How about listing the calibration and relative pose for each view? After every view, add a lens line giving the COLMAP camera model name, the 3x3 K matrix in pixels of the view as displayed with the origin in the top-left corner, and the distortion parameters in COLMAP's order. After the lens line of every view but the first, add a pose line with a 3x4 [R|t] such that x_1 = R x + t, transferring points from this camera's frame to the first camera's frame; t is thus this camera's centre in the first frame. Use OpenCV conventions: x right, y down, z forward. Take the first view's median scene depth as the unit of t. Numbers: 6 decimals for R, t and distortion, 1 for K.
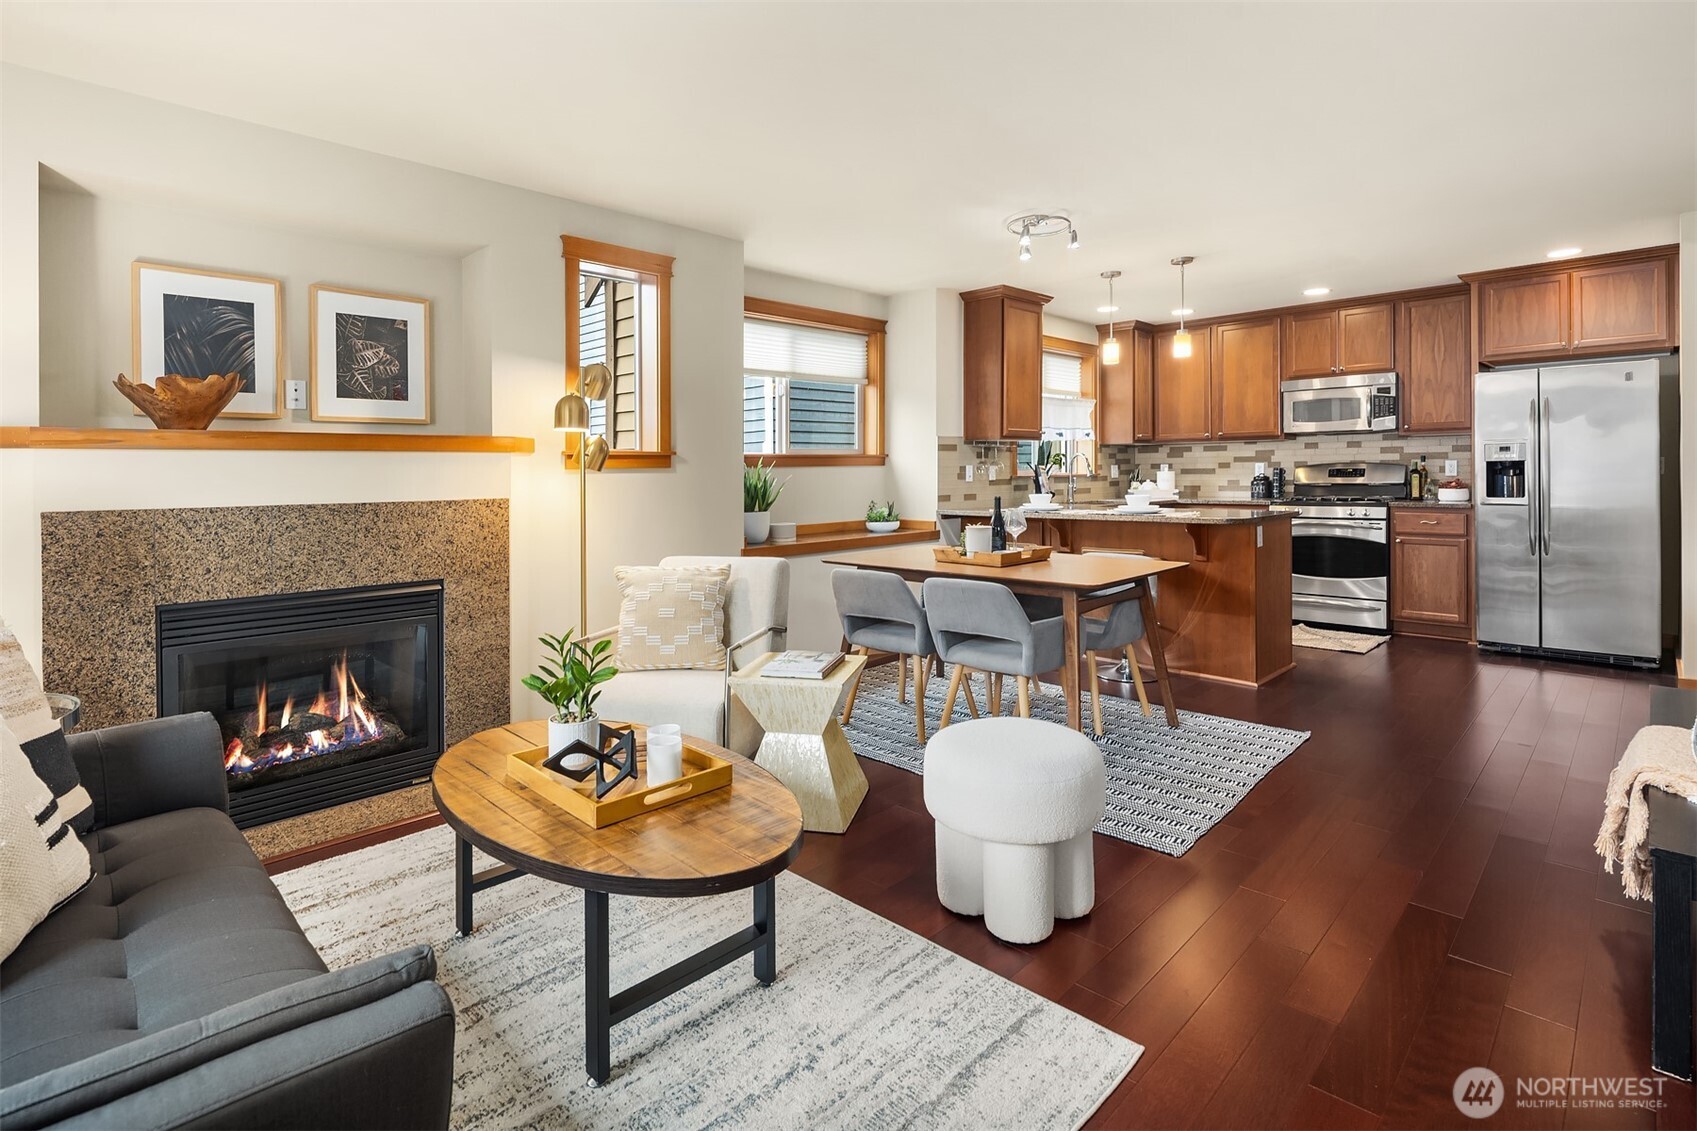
lens RADIAL K [[822.5, 0, 851.4], [0, 822.5, 479.4], [0, 0, 1]] dist [0.003704, -0.004506]
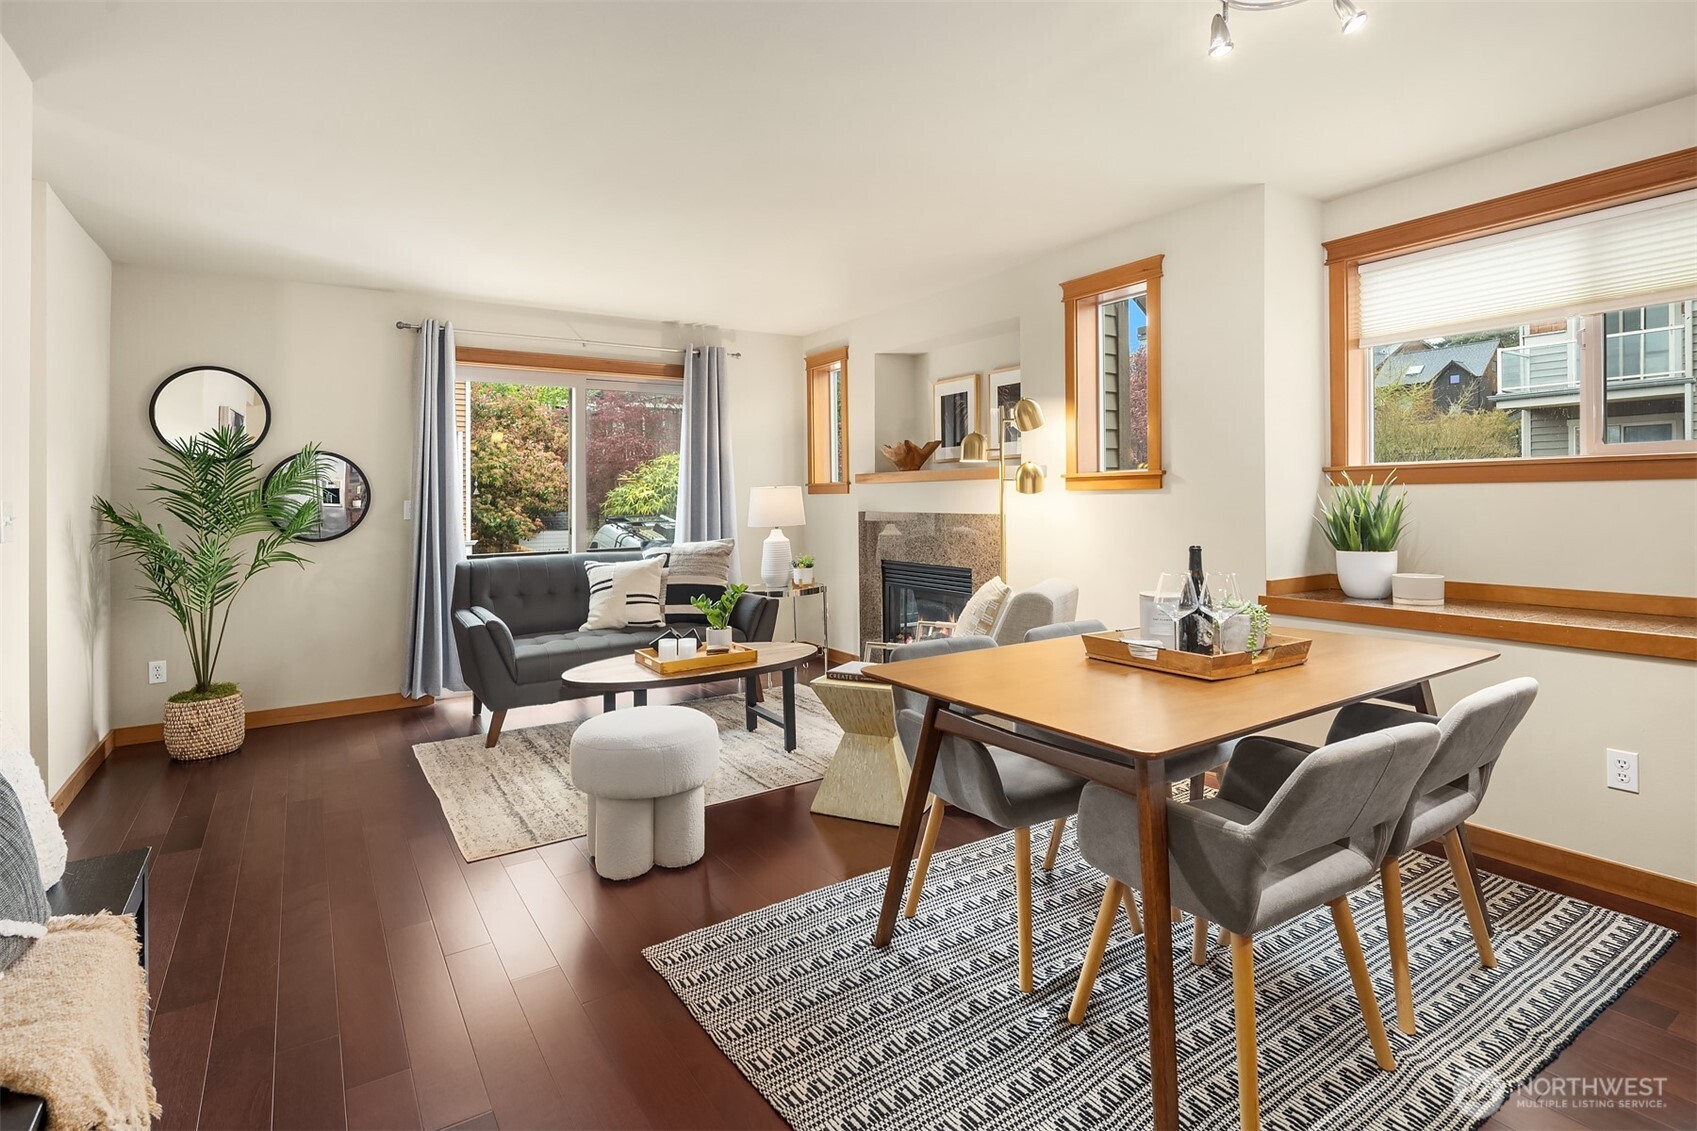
lens RADIAL K [[822.5, 0, 855.2], [0, 822.5, 496.8], [0, 0, 1]] dist [0.003704, -0.004506]
pose [[-0.203578, 0.016448, -0.978921, 0.522154], [0.005836, 0.999861, 0.015586, -0.015169], [0.979041, -0.002540, -0.203645, 0.610140]]
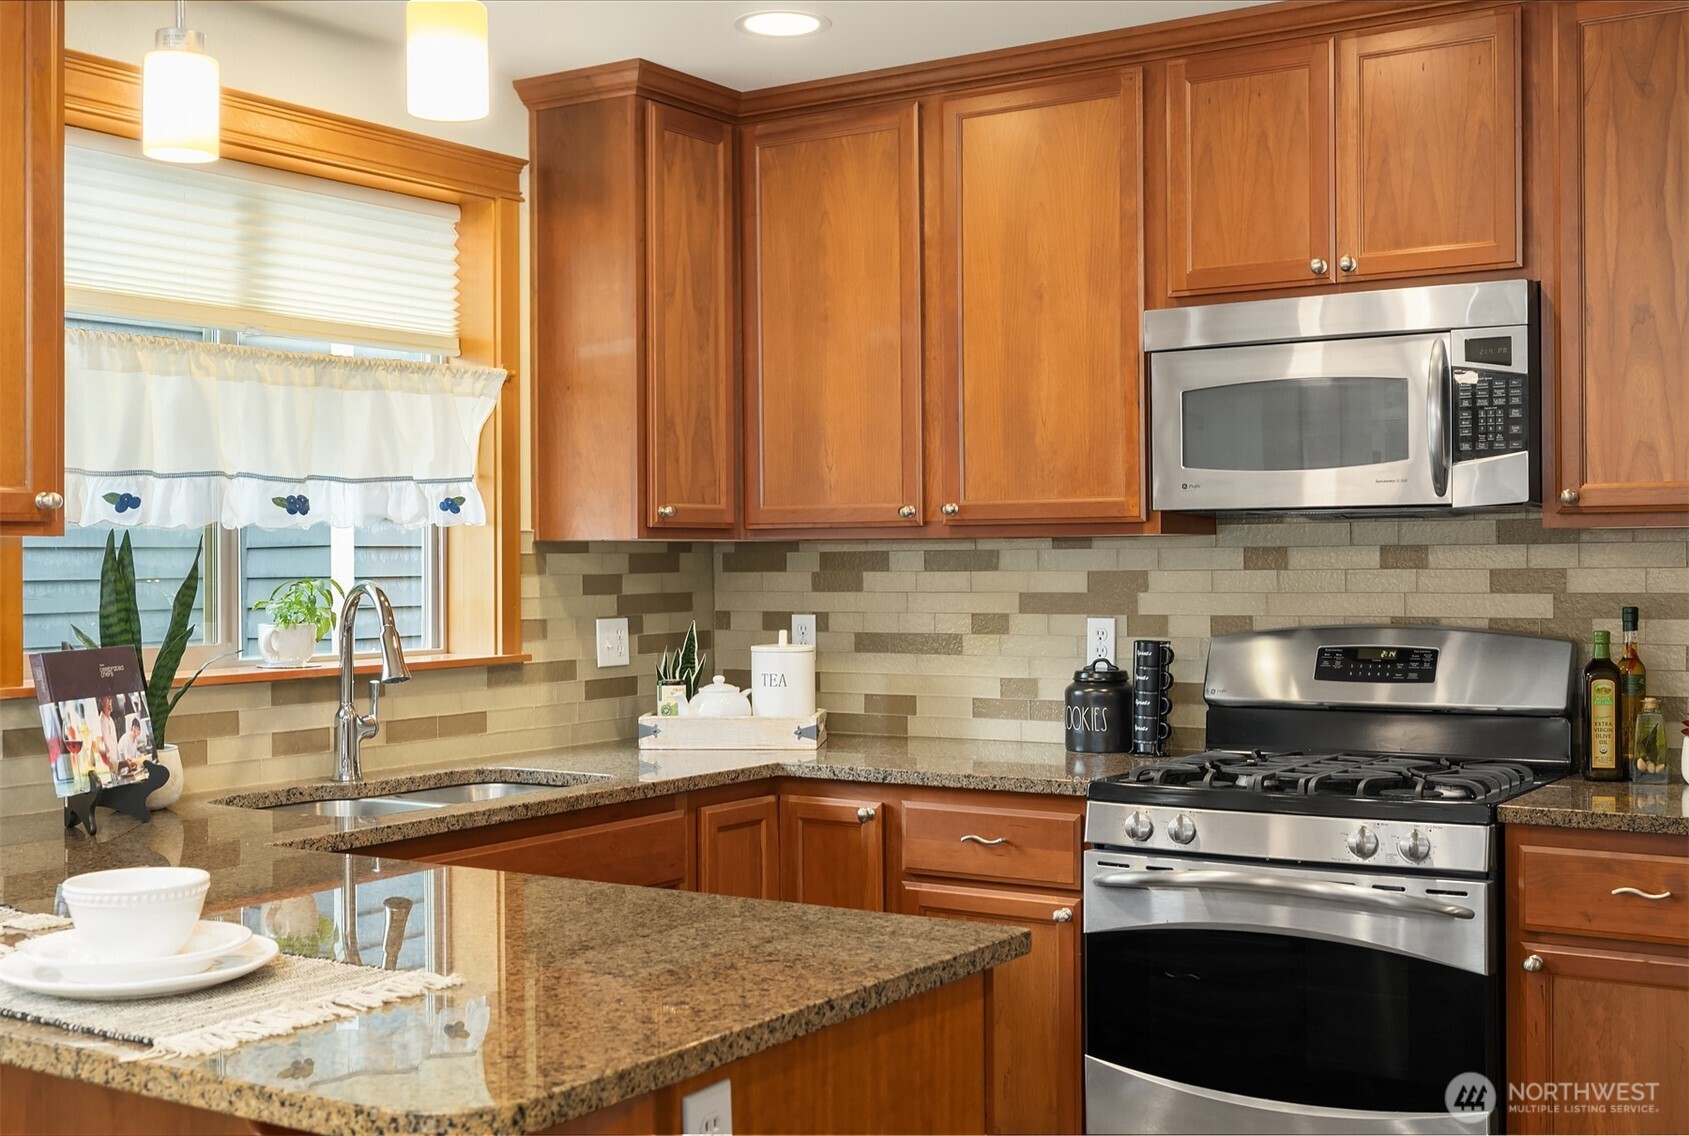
lens RADIAL K [[1961.1, 0, 858.6], [0, 1961.1, 561.8], [0, 0, 1]] dist [0.003745, 0.000000]
pose [[0.979171, 0.004949, 0.202975, 0.348645], [-0.002565, 0.999925, -0.012007, -0.036711], [-0.203019, 0.011236, 0.979110, 0.467503]]
